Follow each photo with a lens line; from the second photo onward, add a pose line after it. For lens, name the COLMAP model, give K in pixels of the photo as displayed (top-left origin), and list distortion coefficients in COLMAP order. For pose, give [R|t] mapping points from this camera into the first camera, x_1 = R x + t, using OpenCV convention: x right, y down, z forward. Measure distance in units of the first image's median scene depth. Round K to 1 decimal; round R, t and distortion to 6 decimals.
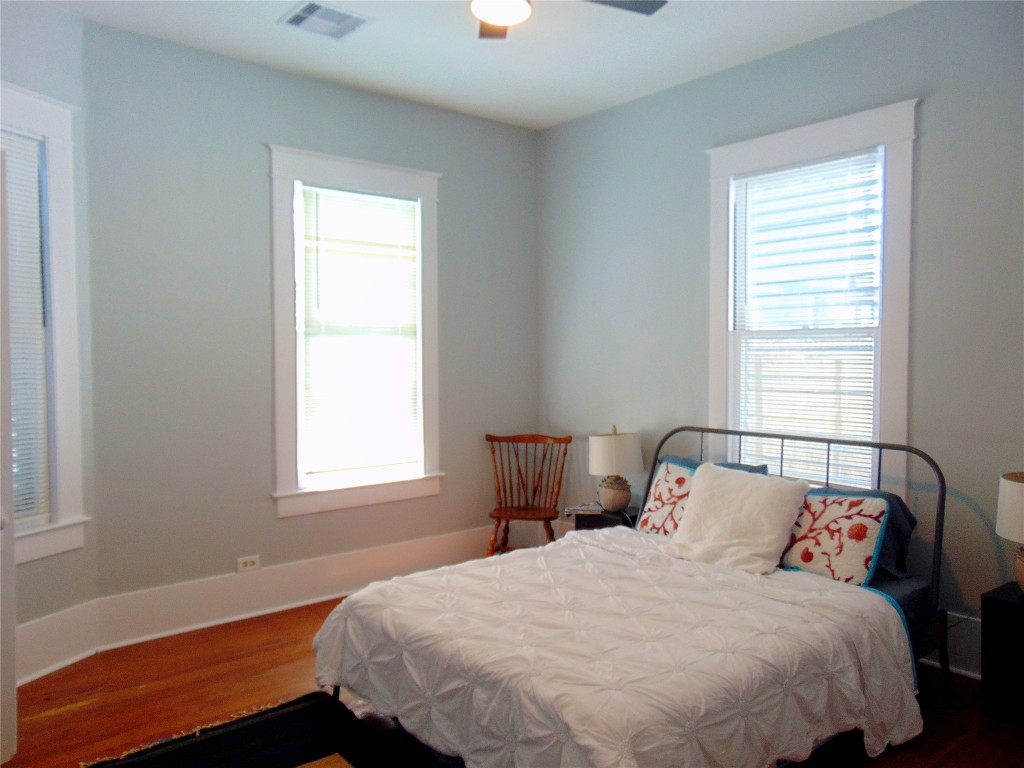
lens RADIAL K [[768.4, 0, 508.9], [0, 768.4, 377.7], [0, 0, 1]] dist [-0.025880, 0.054254]
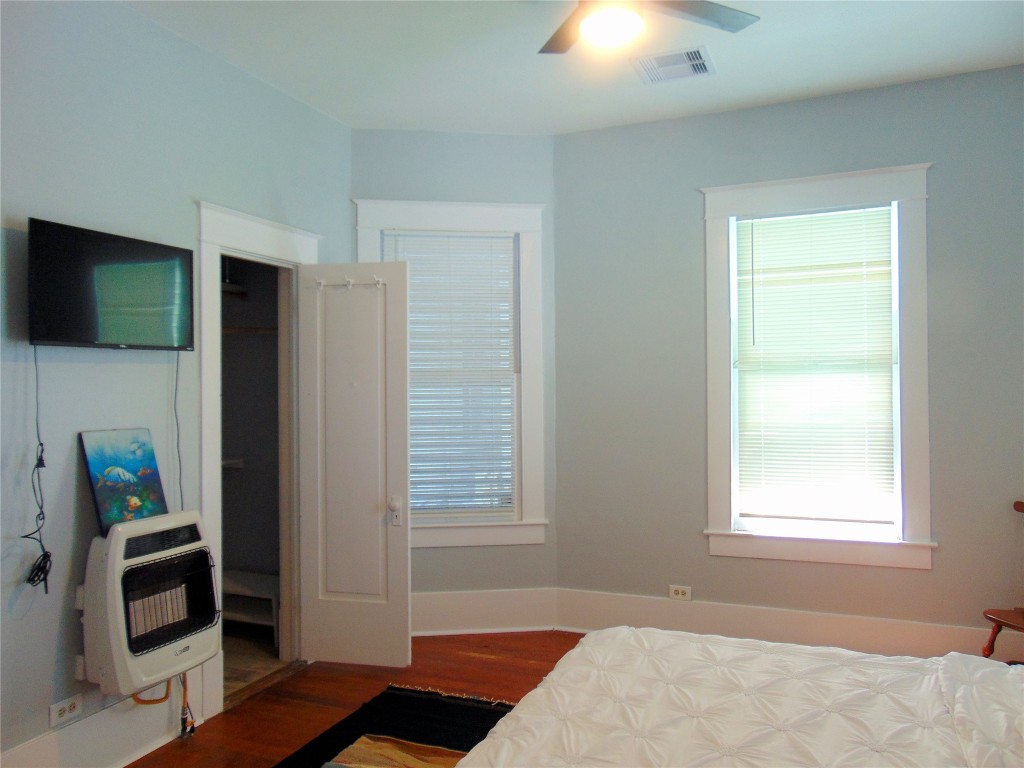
lens RADIAL K [[768.4, 0, 510.4], [0, 768.4, 379.0], [0, 0, 1]] dist [-0.025880, 0.054254]
pose [[0.455477, -0.012442, -0.890161, 0.486883], [-0.016300, 0.999618, -0.022312, -0.021340], [0.890098, 0.024672, 0.455100, 0.308385]]
